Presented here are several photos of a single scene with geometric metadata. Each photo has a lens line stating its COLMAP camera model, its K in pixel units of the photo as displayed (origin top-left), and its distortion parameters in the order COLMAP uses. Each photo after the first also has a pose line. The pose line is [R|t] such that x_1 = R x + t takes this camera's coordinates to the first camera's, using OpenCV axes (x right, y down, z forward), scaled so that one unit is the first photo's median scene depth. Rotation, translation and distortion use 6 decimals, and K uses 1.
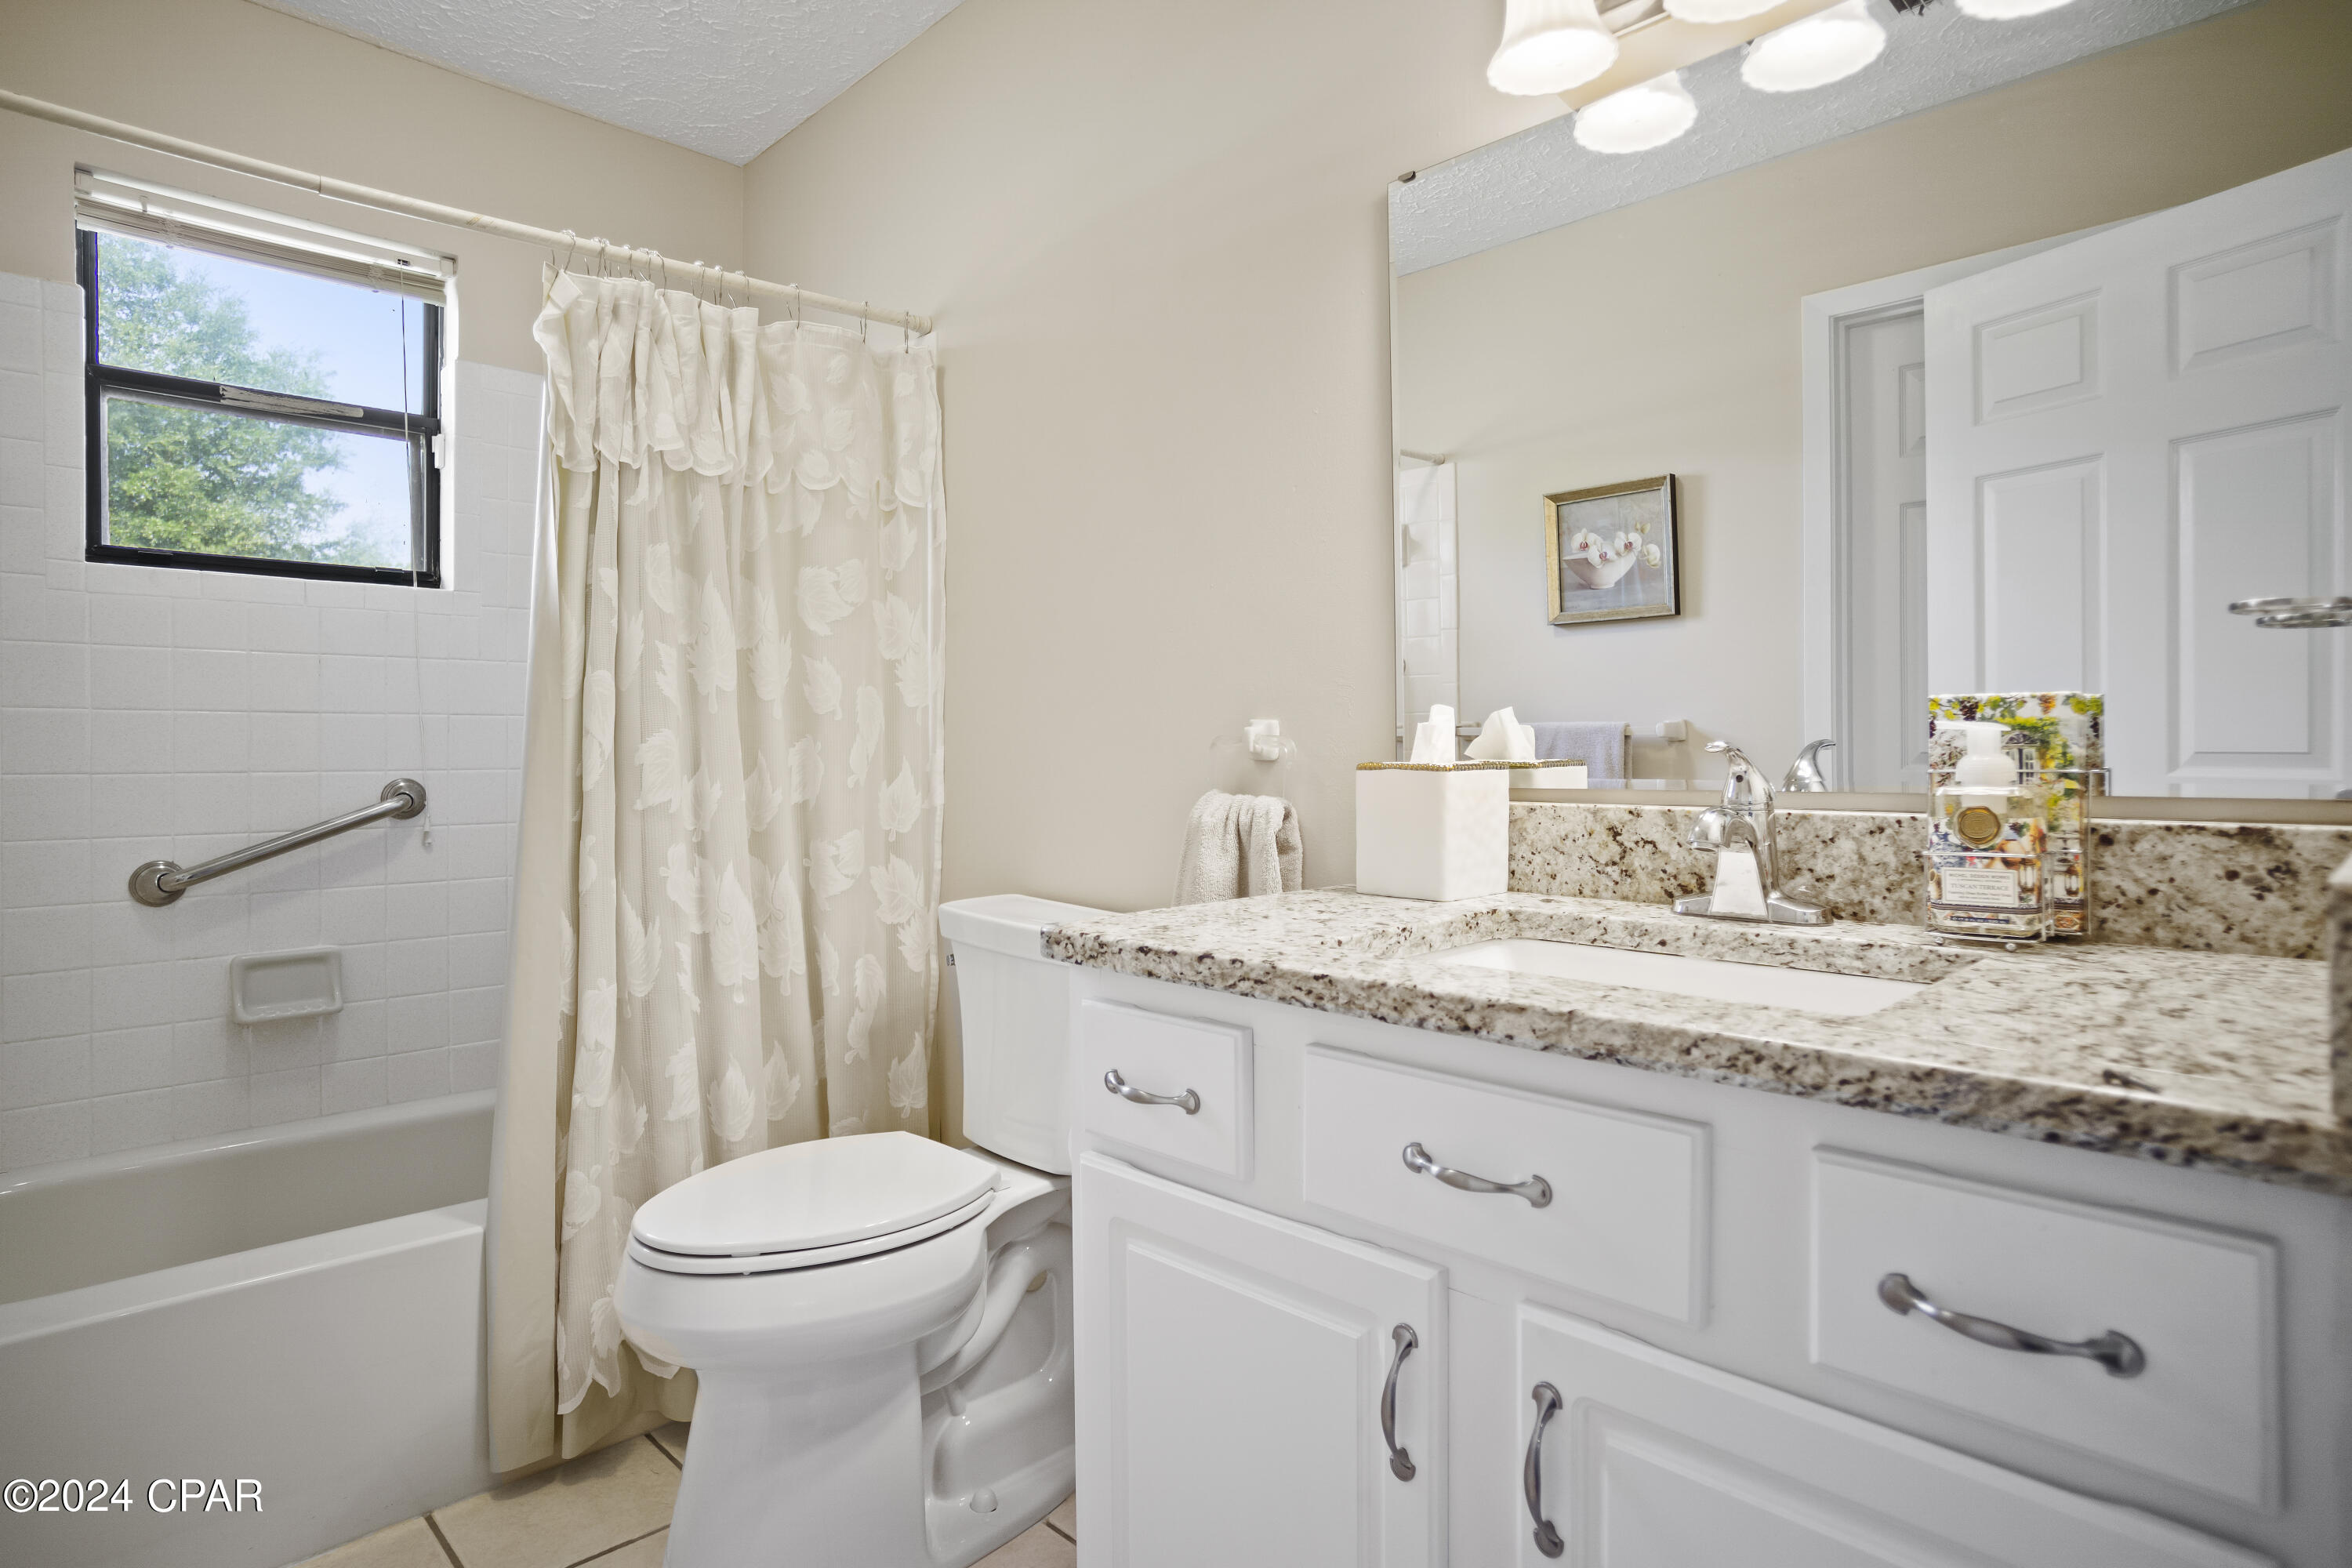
lens RADIAL K [[1270.9, 0, 1174.9], [0, 1270.9, 751.1], [0, 0, 1]] dist [-0.072164, 0.054850]
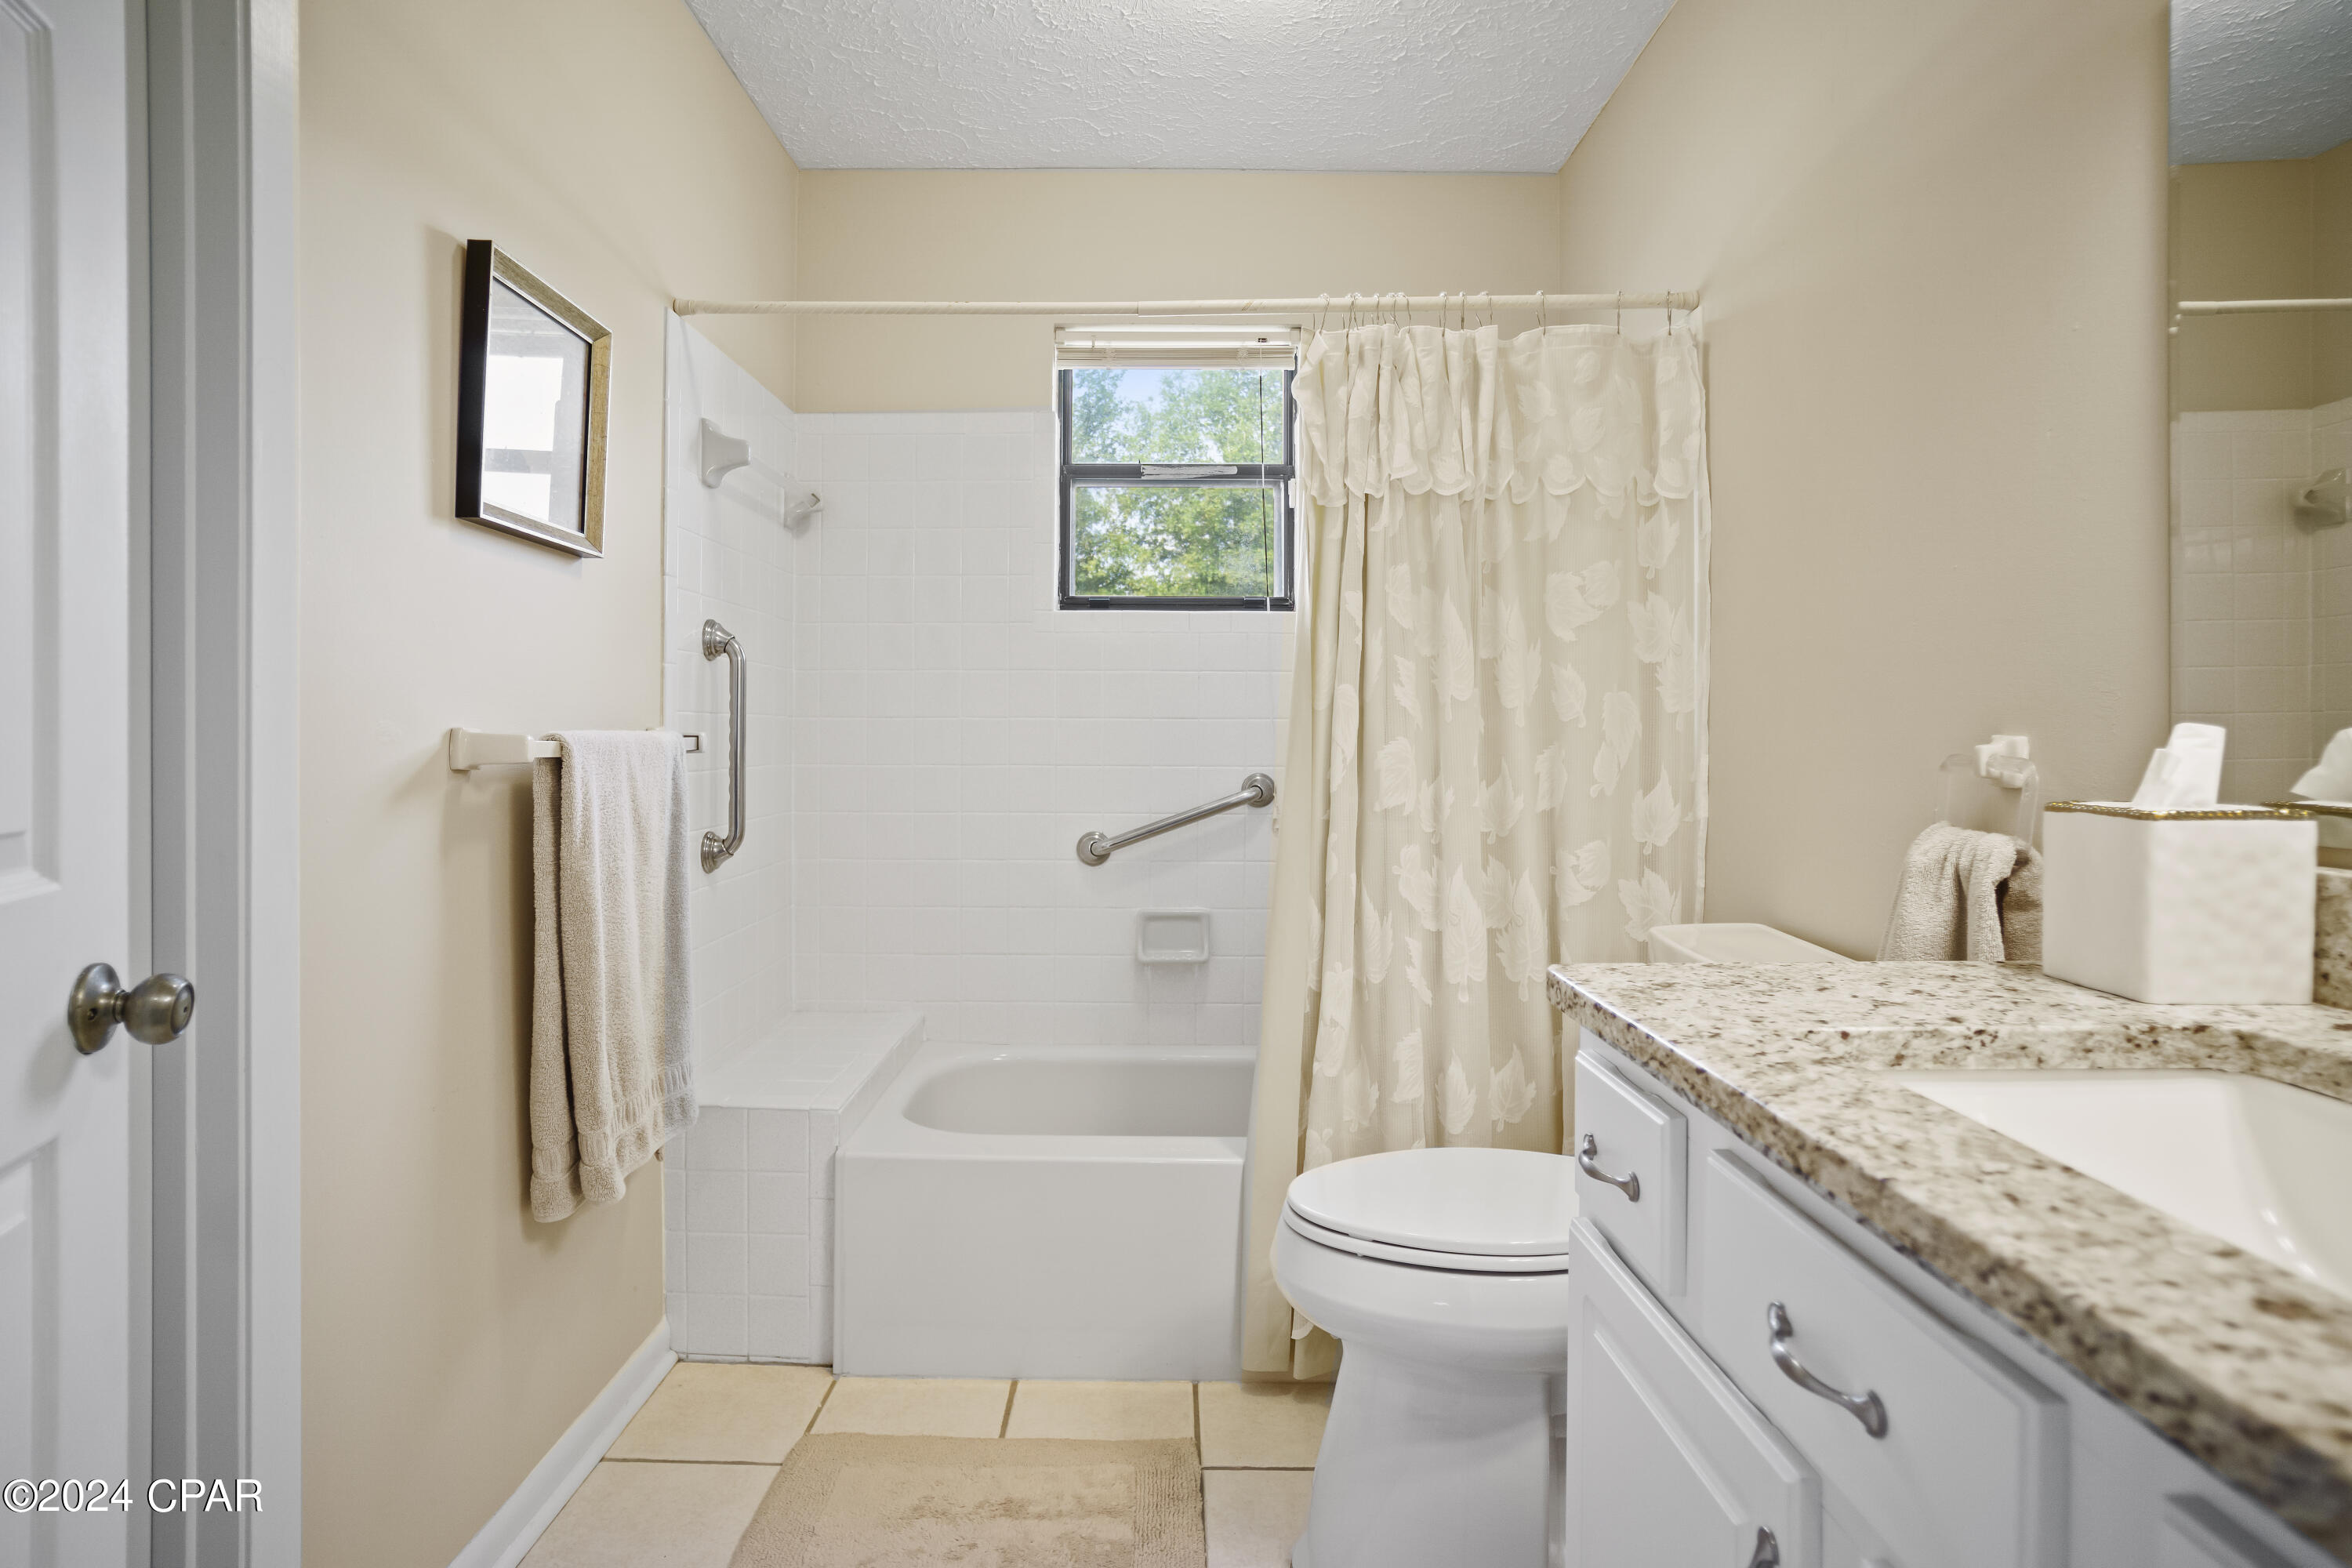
lens RADIAL K [[1280.4, 0, 1162.0], [0, 1280.4, 734.8], [0, 0, 1]] dist [-0.058914, 0.035813]
pose [[0.718410, 0.007297, -0.695582, 0.202548], [-0.008929, 0.999959, 0.001267, -0.018852], [0.695563, 0.005300, 0.718446, 0.072156]]
